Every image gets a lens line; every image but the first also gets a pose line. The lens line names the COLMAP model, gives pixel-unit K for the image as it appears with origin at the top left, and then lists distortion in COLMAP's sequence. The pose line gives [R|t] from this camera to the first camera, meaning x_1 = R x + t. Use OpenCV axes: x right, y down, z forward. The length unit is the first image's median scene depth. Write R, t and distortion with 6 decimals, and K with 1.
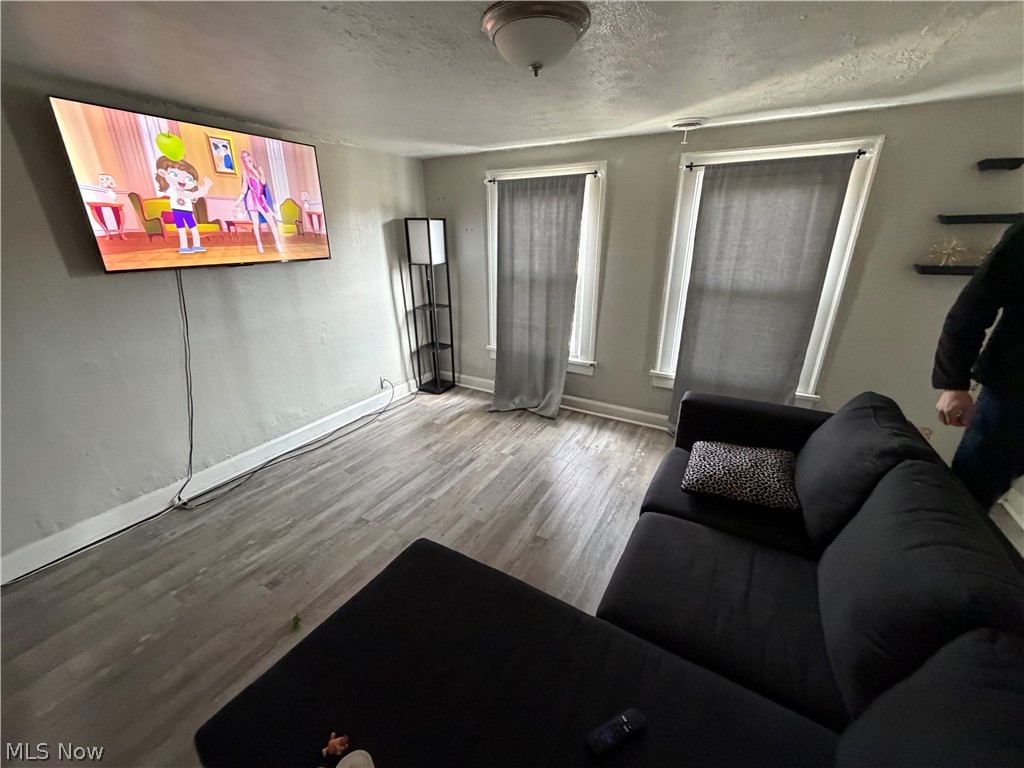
lens RADIAL K [[408.1, 0, 510.4], [0, 408.1, 384.8], [0, 0, 1]] dist [0.000808, -0.000477]
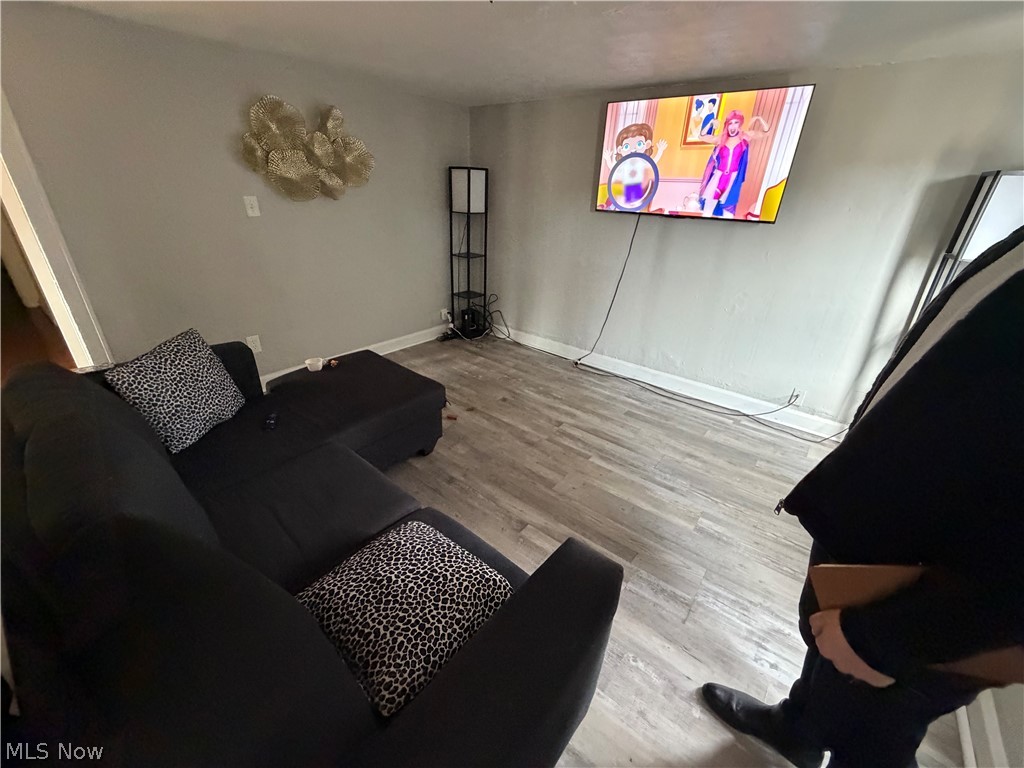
lens RADIAL K [[408.1, 0, 510.4], [0, 408.1, 384.8], [0, 0, 1]] dist [0.000808, -0.000477]
pose [[-0.160916, 0.431304, -0.887740, 0.647002], [-0.378601, 0.803678, 0.459090, -0.253313], [0.911464, 0.409974, 0.033967, 0.686393]]
